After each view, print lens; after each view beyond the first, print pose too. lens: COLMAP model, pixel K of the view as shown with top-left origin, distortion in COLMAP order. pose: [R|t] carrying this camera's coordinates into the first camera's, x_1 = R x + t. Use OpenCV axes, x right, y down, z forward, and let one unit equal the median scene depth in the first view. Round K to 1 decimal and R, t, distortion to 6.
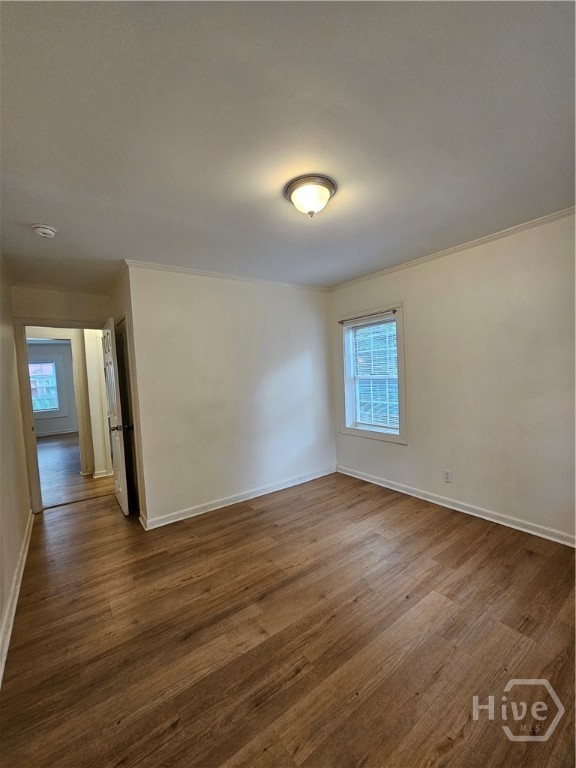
lens RADIAL K [[315.8, 0, 291.0], [0, 315.8, 384.4], [0, 0, 1]] dist [-0.002510, 0.001283]
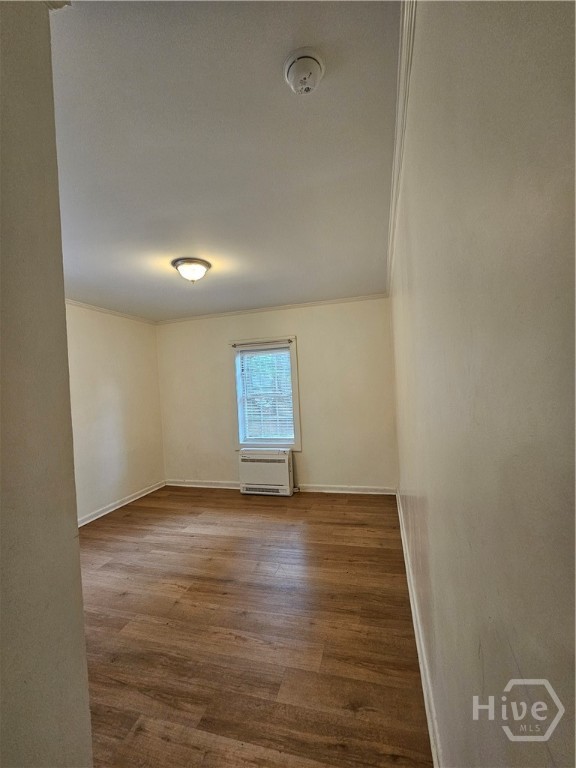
lens RADIAL K [[315.8, 0, 290.6], [0, 315.8, 385.3], [0, 0, 1]] dist [-0.002510, 0.001283]
pose [[-0.611681, 0.080331, 0.787015, -1.090091], [0.116144, 0.993170, -0.011105, -0.003340], [-0.782532, 0.084614, -0.616833, 1.339595]]
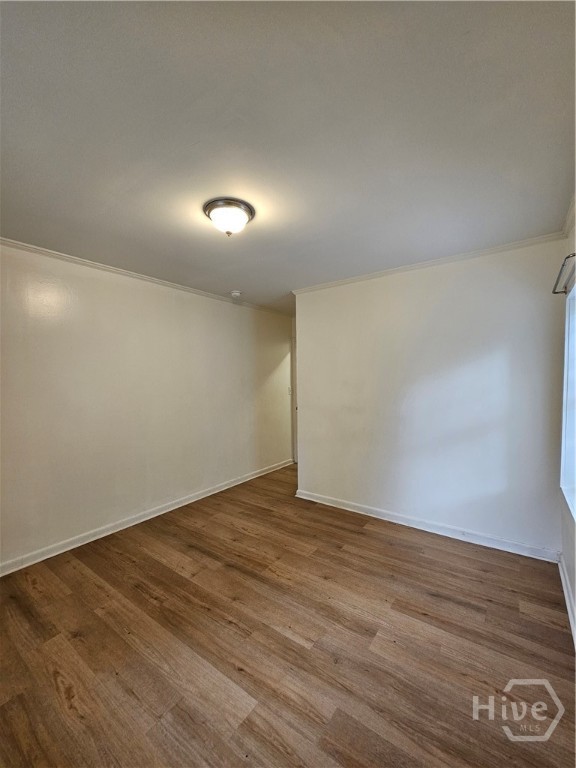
lens RADIAL K [[315.8, 0, 291.9], [0, 315.8, 382.5], [0, 0, 1]] dist [-0.002510, 0.001283]
pose [[0.309419, 0.054558, -0.949360, 0.990994], [-0.043795, 0.998111, 0.043086, -0.081650], [0.949917, 0.028246, 0.311224, 0.749562]]
